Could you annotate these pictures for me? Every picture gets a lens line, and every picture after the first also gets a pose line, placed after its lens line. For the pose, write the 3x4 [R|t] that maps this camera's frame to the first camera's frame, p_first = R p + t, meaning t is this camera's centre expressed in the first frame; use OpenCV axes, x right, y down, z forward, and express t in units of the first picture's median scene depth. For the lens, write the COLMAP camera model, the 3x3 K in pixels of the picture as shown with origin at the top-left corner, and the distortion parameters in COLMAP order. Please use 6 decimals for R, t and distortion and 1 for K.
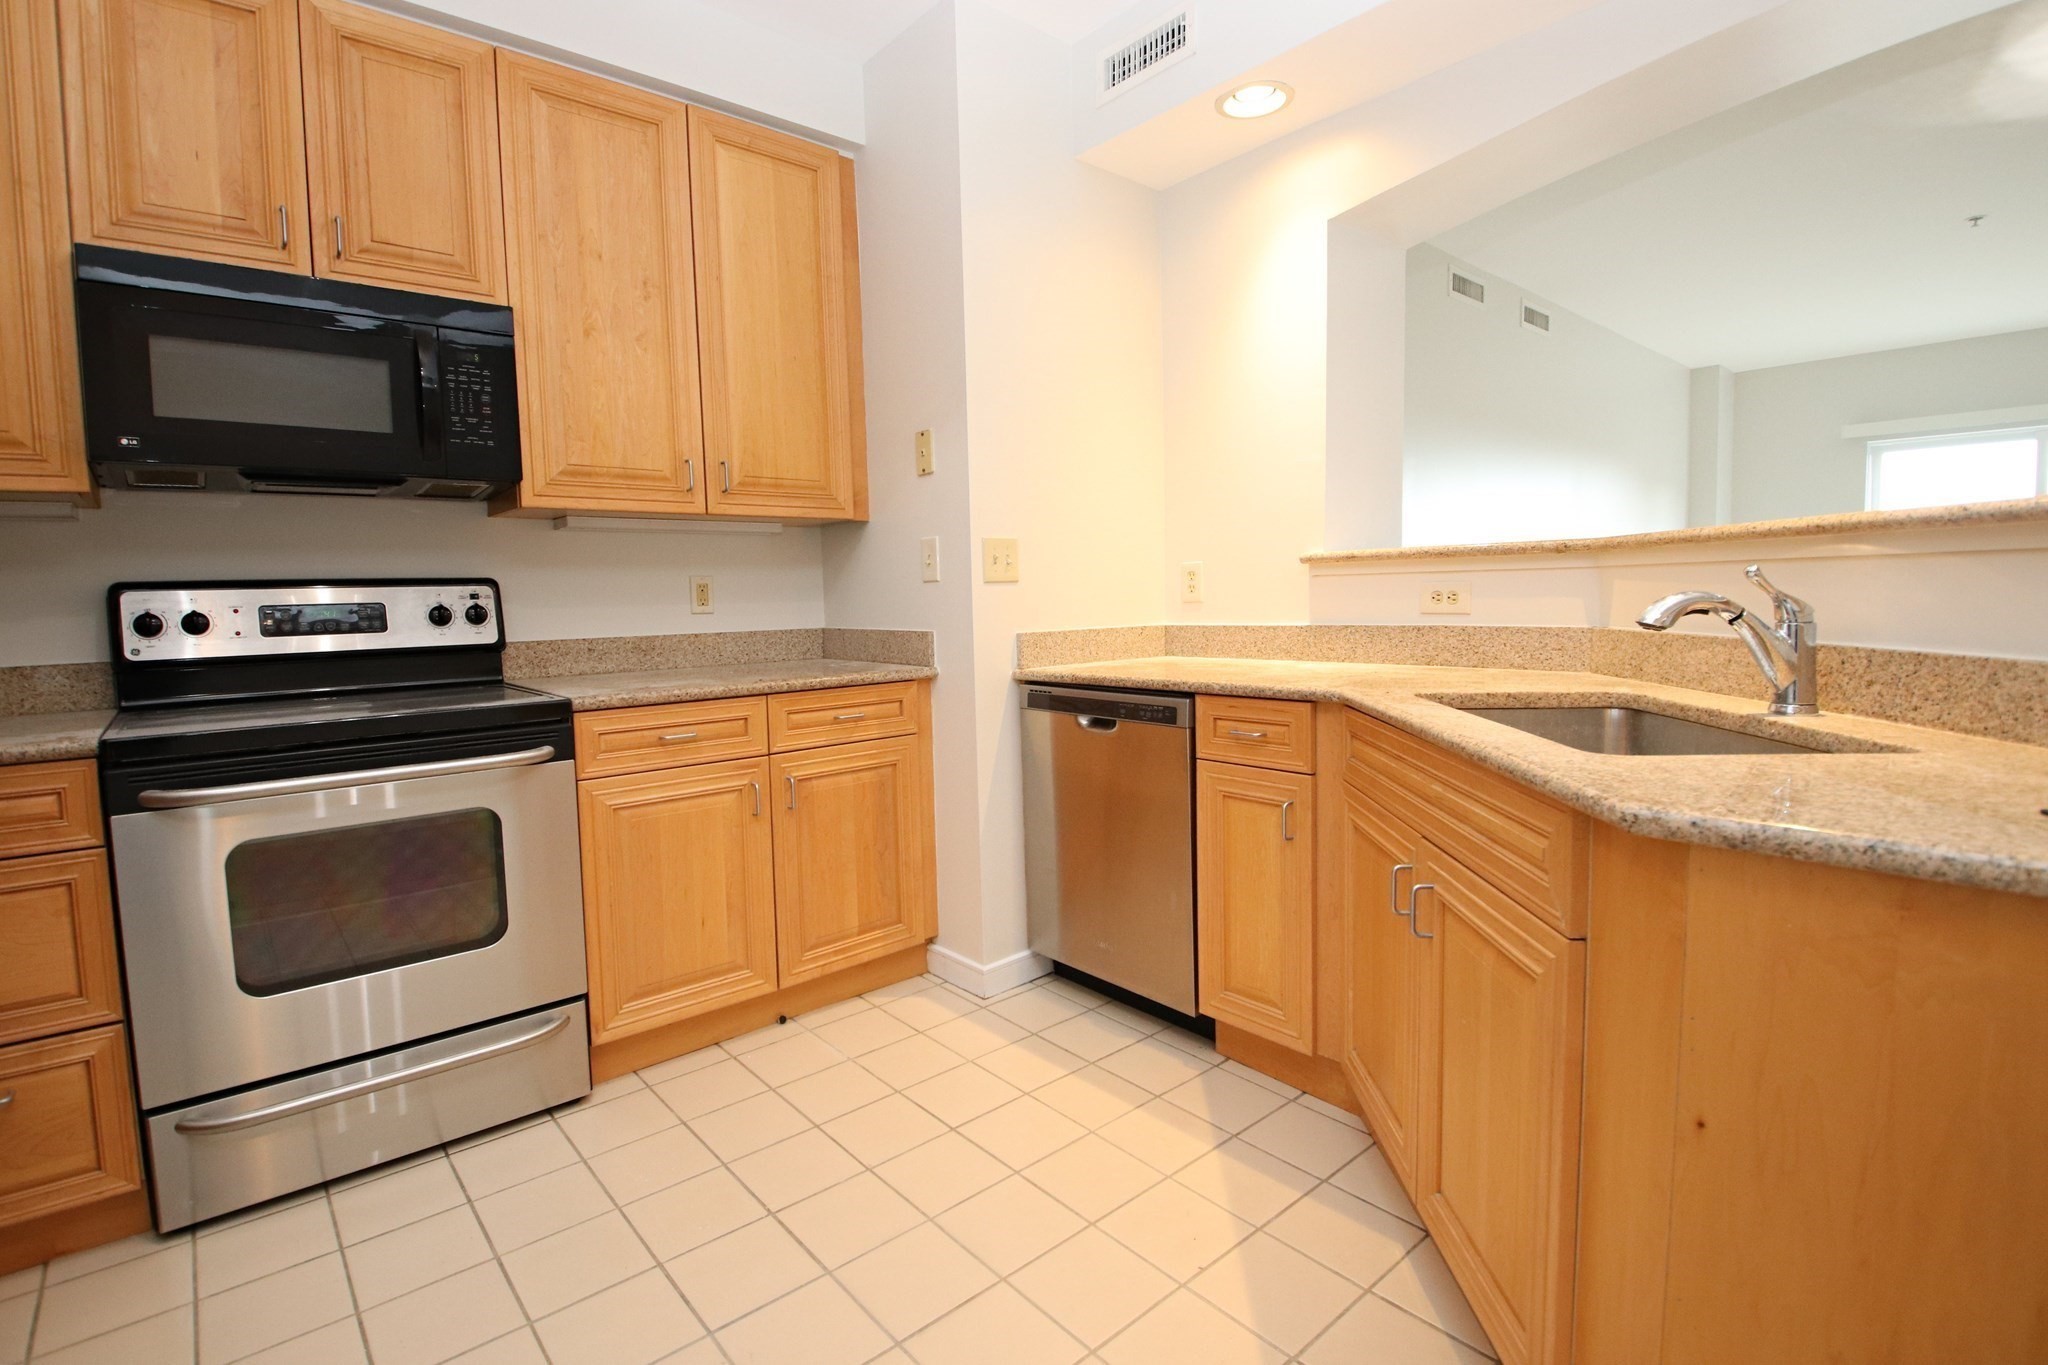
lens RADIAL K [[956.8, 0, 981.1], [0, 956.8, 685.9], [0, 0, 1]] dist [-0.013447, -0.002971]
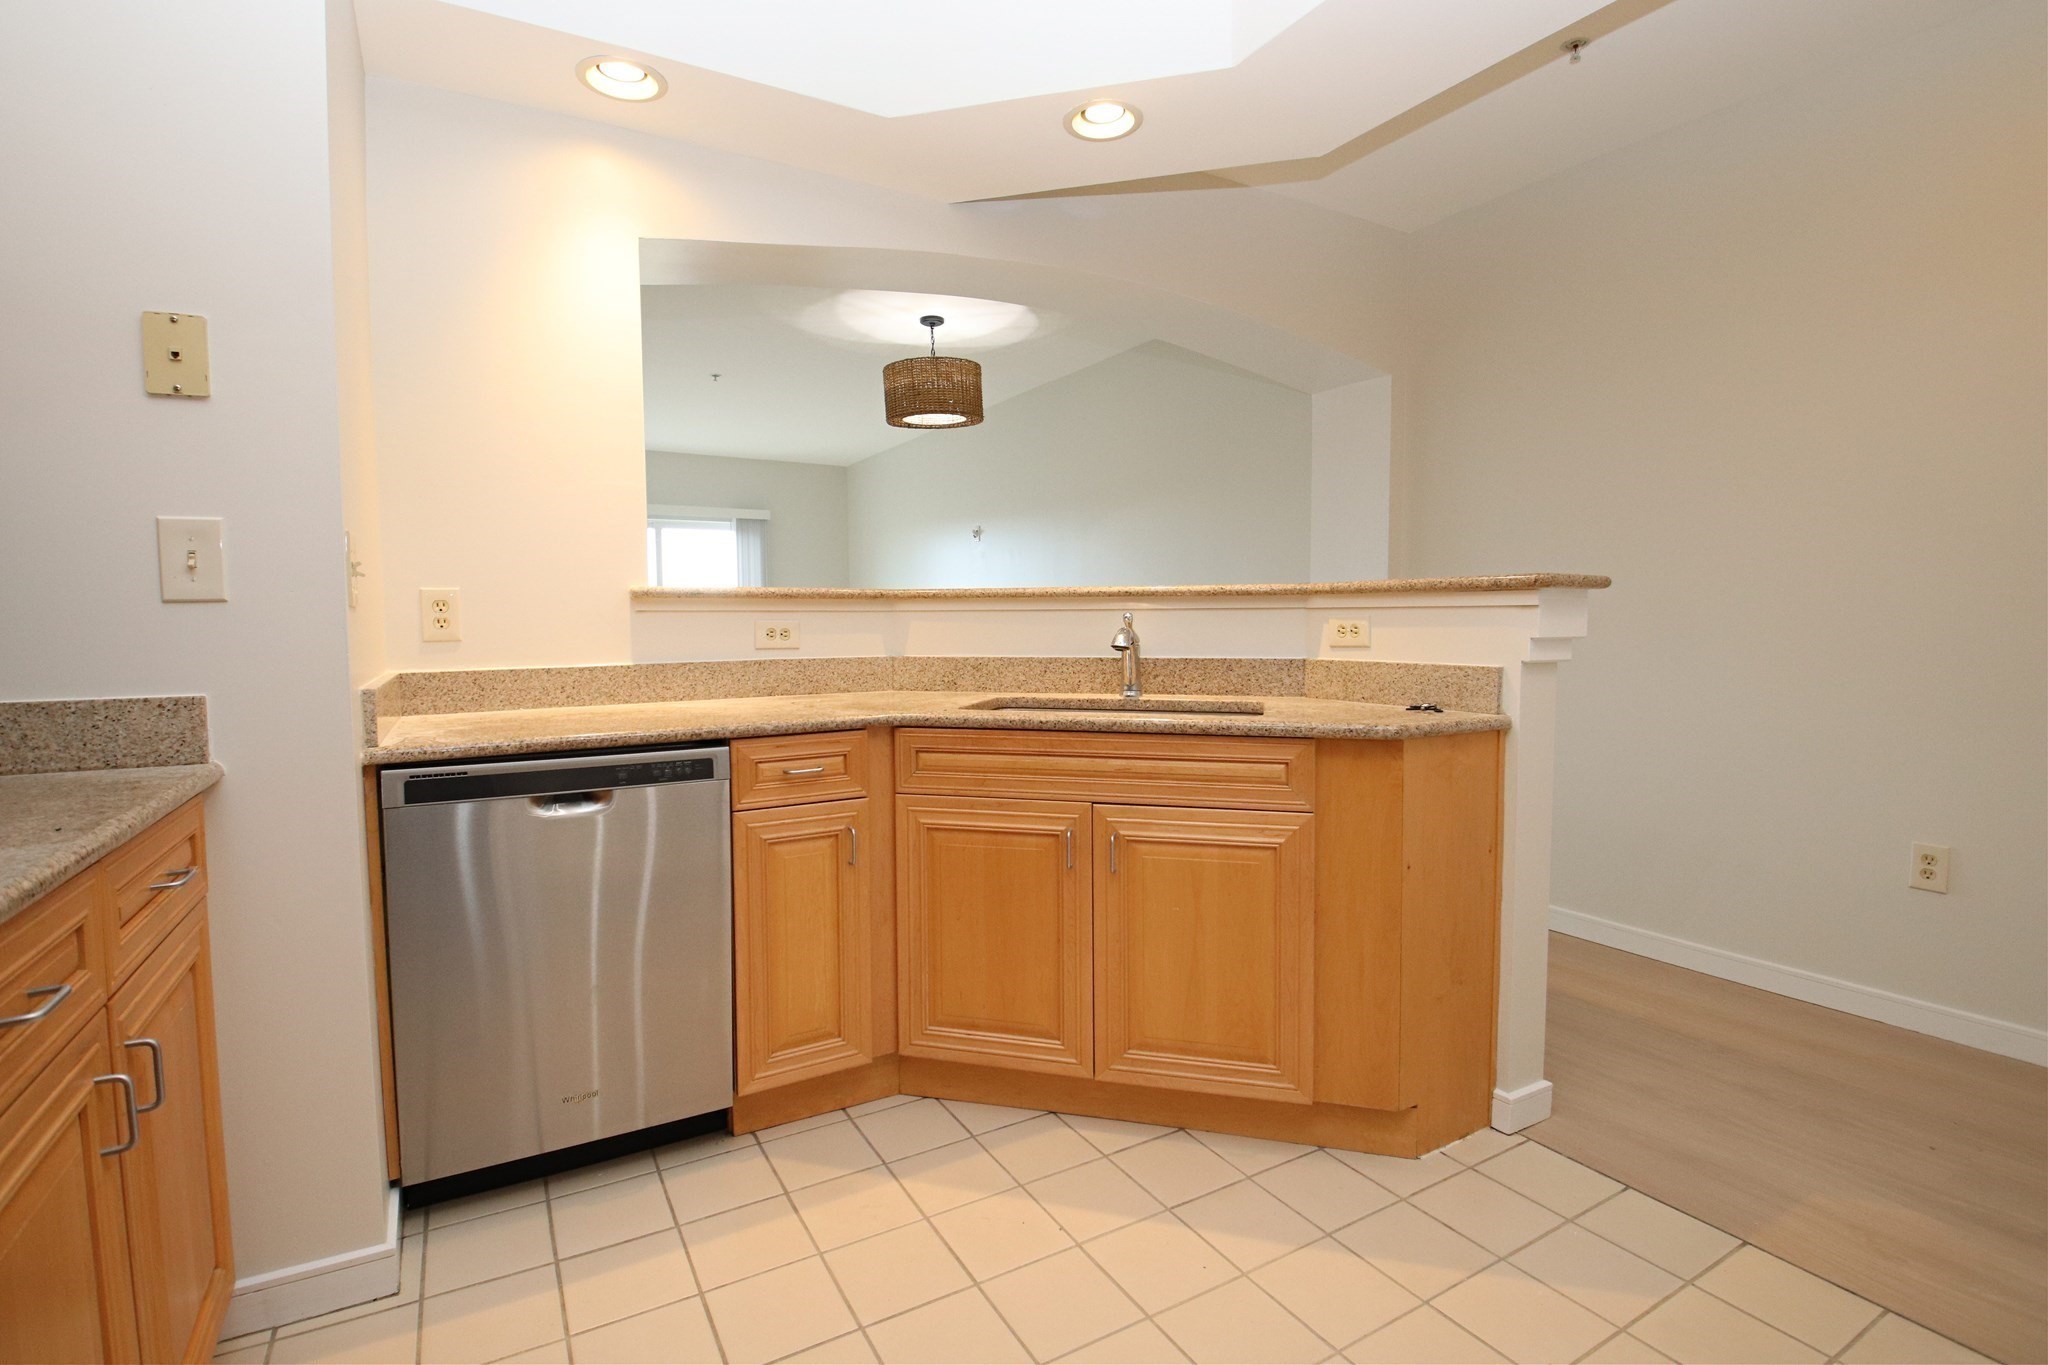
lens RADIAL K [[956.8, 0, 1028.3], [0, 956.8, 686.1], [0, 0, 1]] dist [-0.013447, -0.002971]
pose [[0.155783, -0.047605, 0.986643, -0.573773], [0.097016, 0.994746, 0.032678, -0.040875], [-0.983016, 0.090629, 0.159583, 0.544298]]
